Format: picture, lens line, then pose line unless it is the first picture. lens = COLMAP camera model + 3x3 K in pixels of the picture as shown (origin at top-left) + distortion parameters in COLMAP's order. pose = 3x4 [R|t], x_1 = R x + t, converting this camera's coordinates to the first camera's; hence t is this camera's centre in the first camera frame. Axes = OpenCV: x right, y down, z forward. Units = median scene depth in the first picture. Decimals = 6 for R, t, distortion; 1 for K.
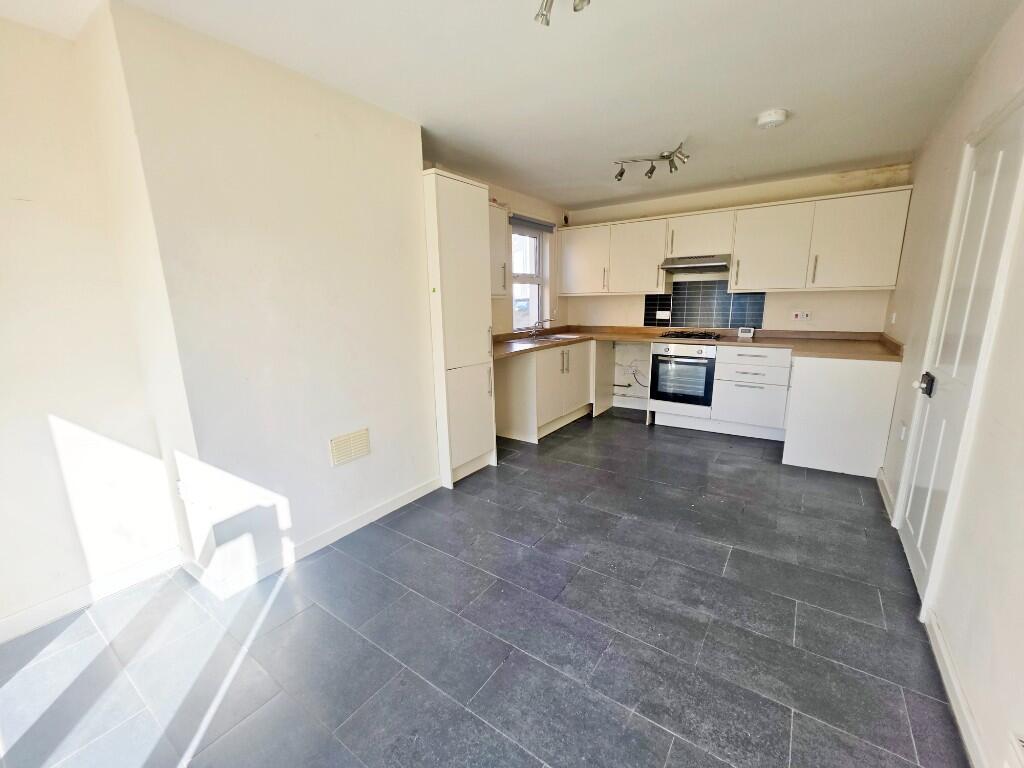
lens RADIAL K [[423.1, 0, 508.5], [0, 423.1, 390.8], [0, 0, 1]] dist [0.000798, -0.000064]
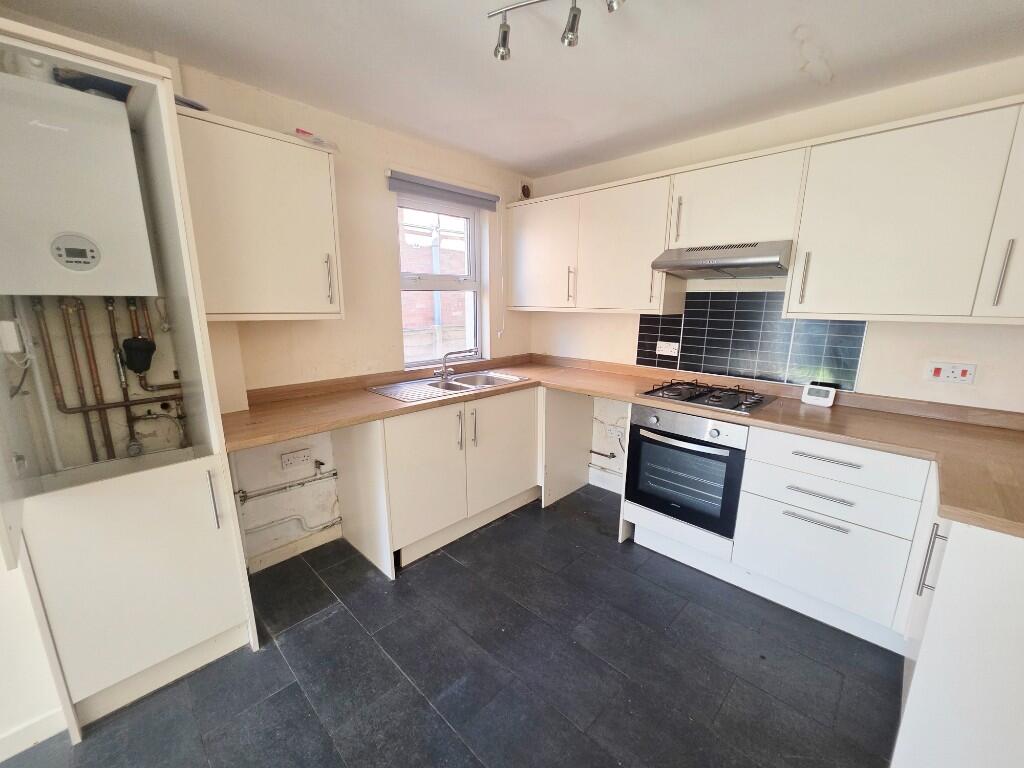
lens RADIAL K [[411.5, 0, 510.4], [0, 411.5, 391.1], [0, 0, 1]] dist [-0.000398, 0.000092]
pose [[0.986878, 0.056474, -0.151270, 0.257655], [-0.055734, 0.998404, 0.009130, -0.121518], [0.151545, -0.000579, 0.988450, 0.433985]]
